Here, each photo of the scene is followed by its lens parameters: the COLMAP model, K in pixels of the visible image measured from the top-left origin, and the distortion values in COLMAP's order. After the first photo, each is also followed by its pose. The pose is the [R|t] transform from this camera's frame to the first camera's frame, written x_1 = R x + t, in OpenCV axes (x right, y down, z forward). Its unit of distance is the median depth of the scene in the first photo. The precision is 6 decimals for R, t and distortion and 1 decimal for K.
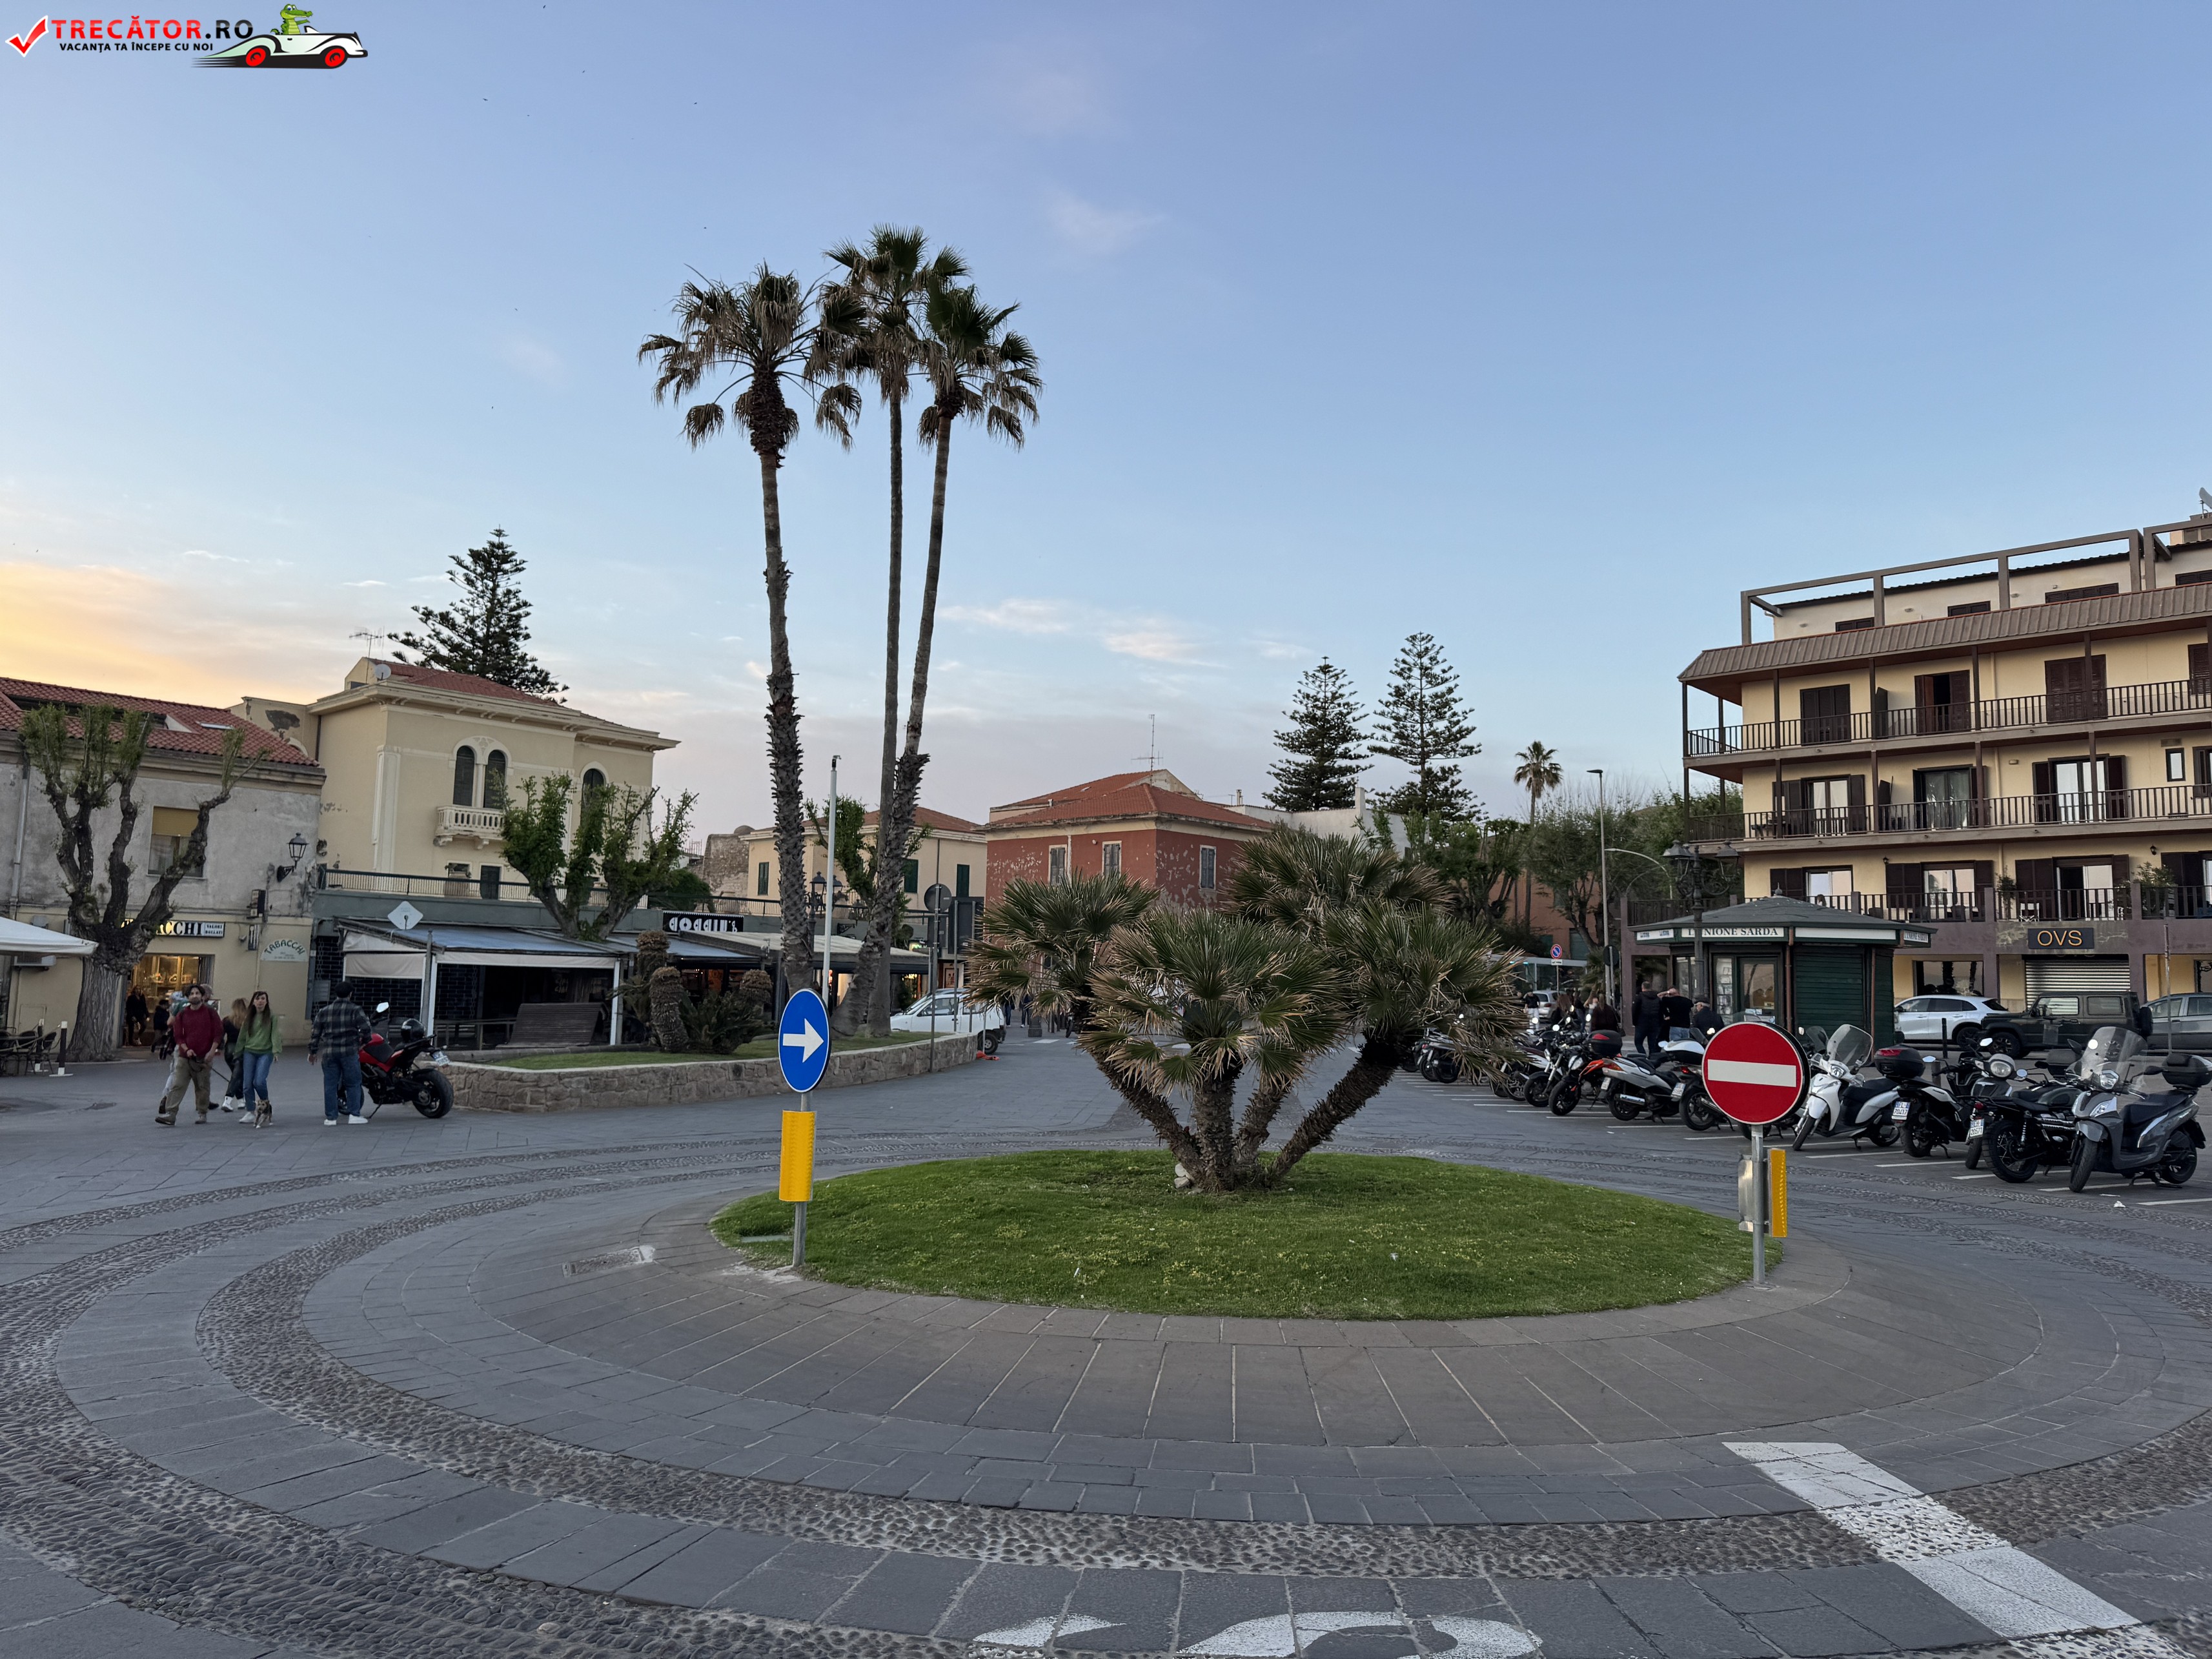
lens RADIAL K [[1568.4, 0, 1106.0], [0, 1568.4, 829.5], [0, 0, 1]] dist [0.102827, -0.149162]
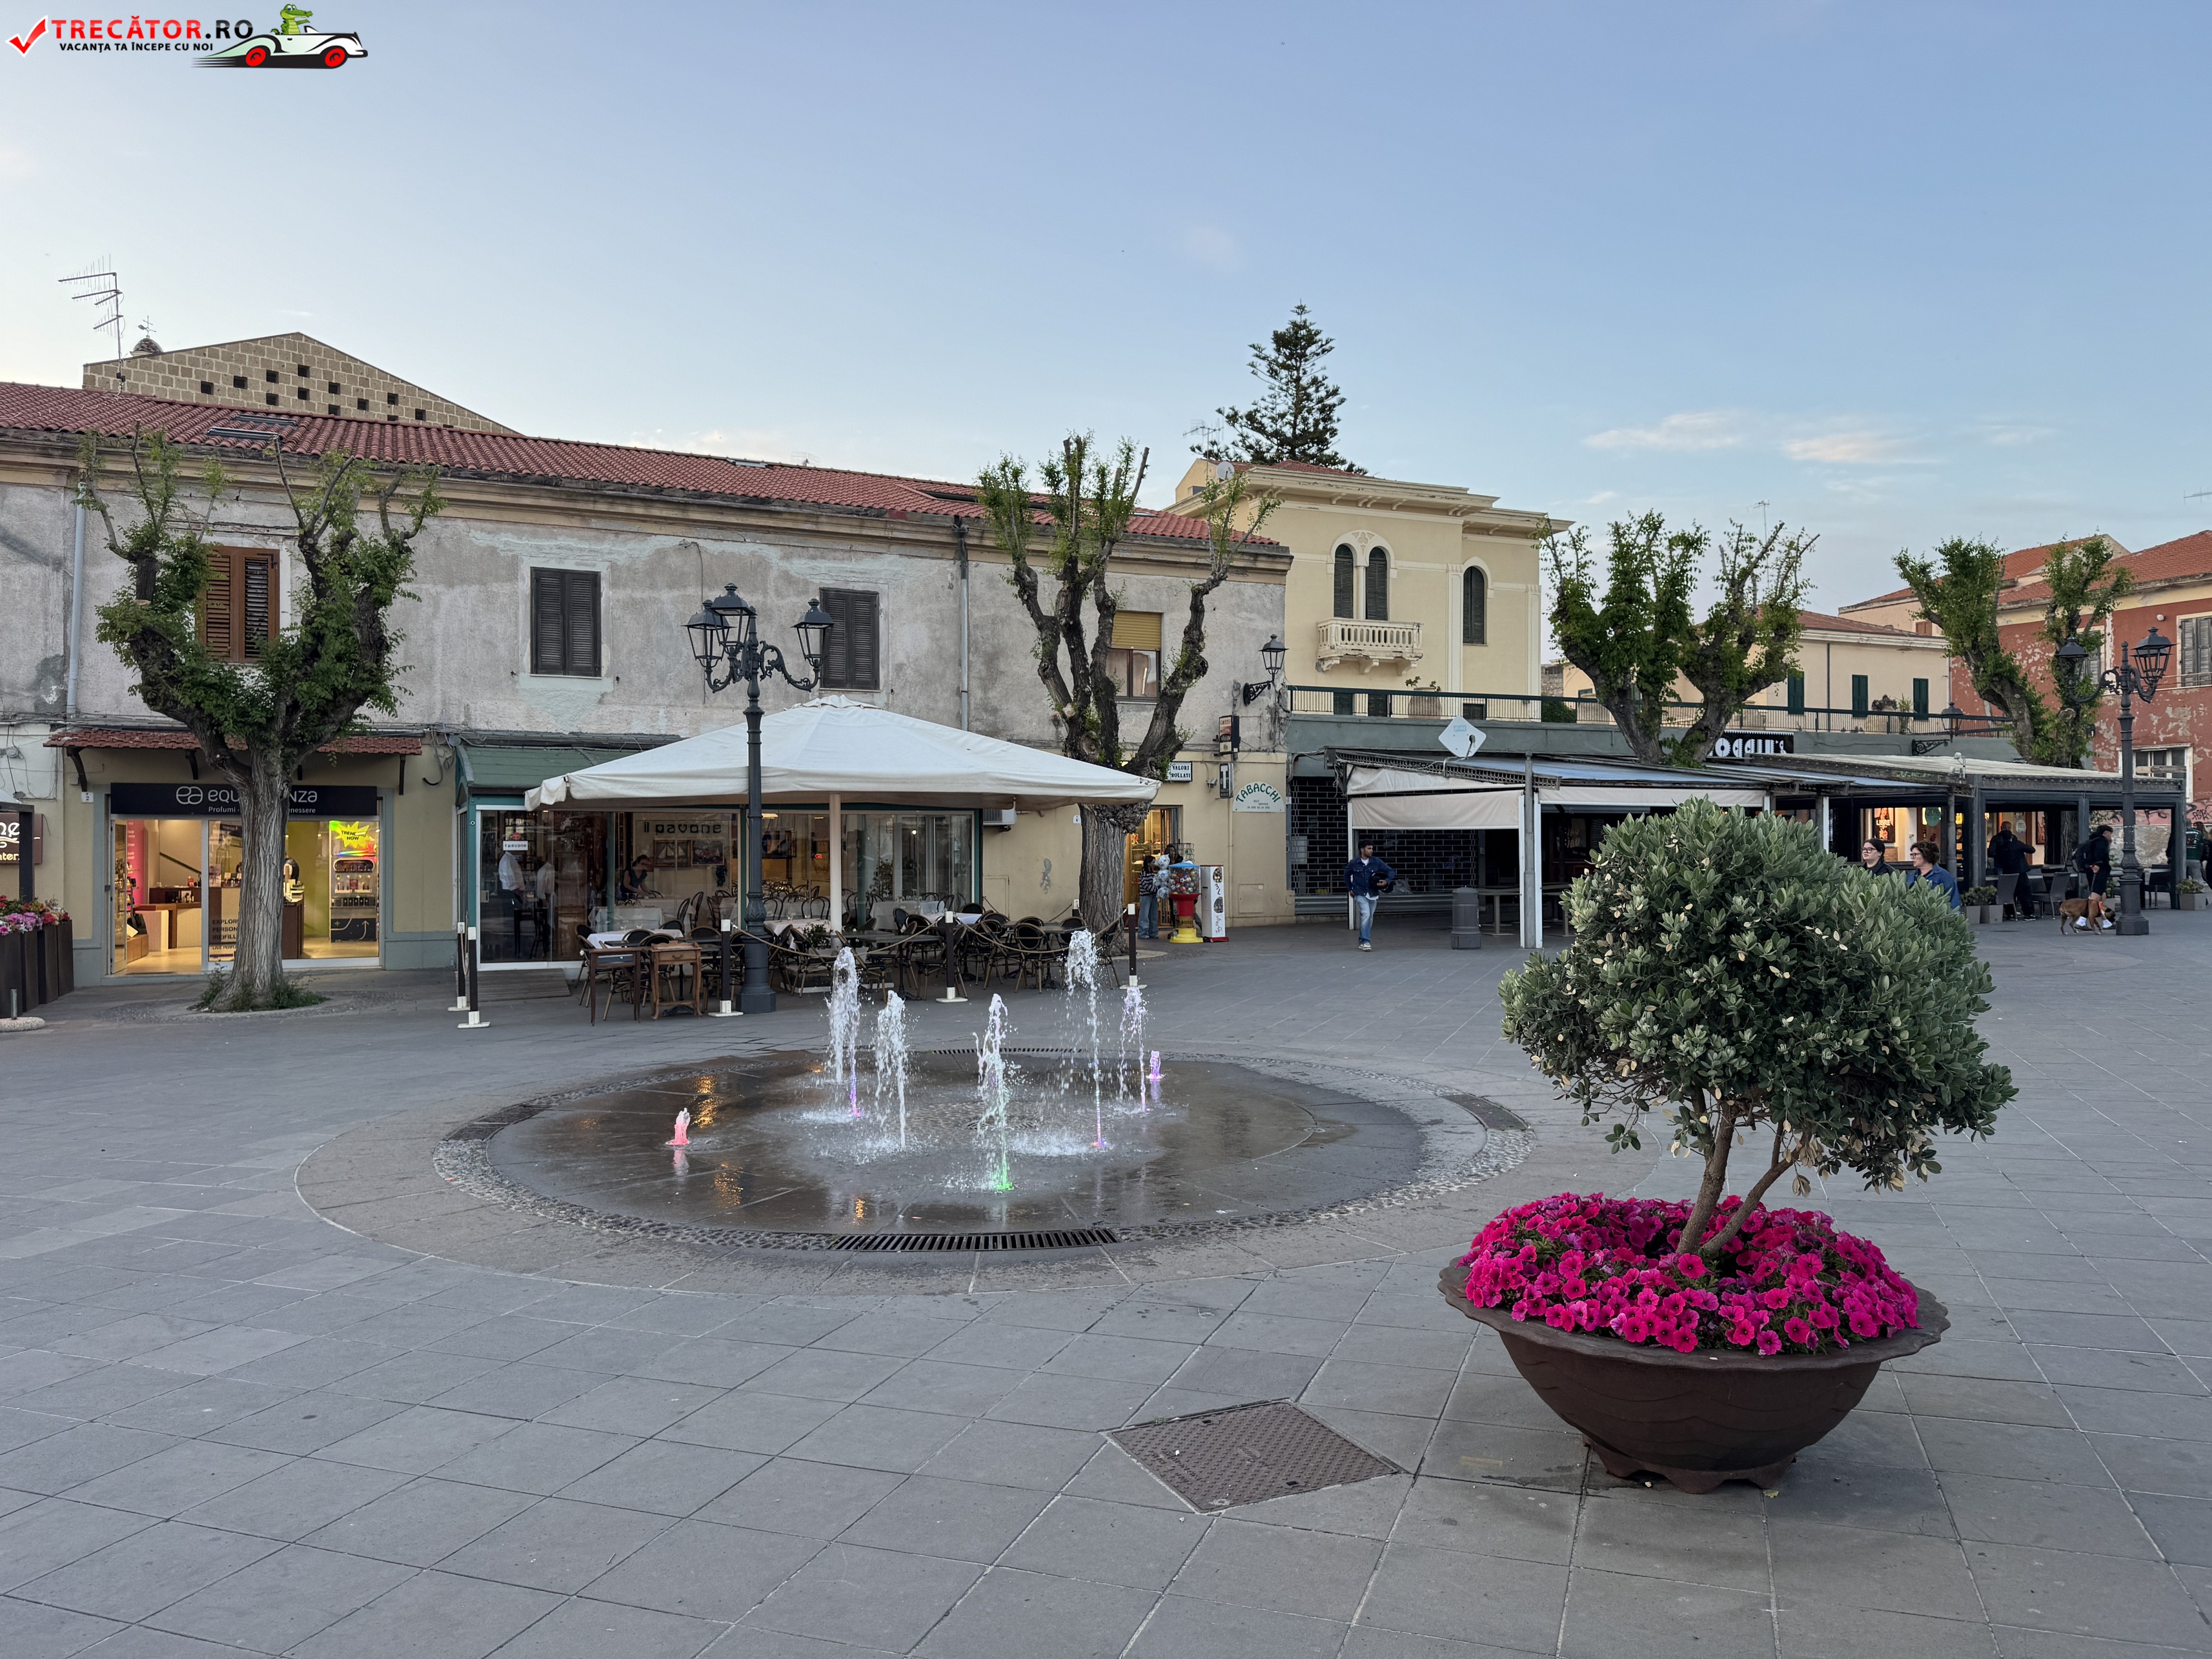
lens RADIAL K [[1560.8, 0, 1106.0], [0, 1560.8, 829.5], [0, 0, 1]] dist [0.170998, -0.359734]
pose [[0.920893, -0.028508, -0.388773, -0.210950], [0.064207, 0.994794, 0.079141, 0.020203], [0.384492, -0.097842, 0.917928, 0.213081]]
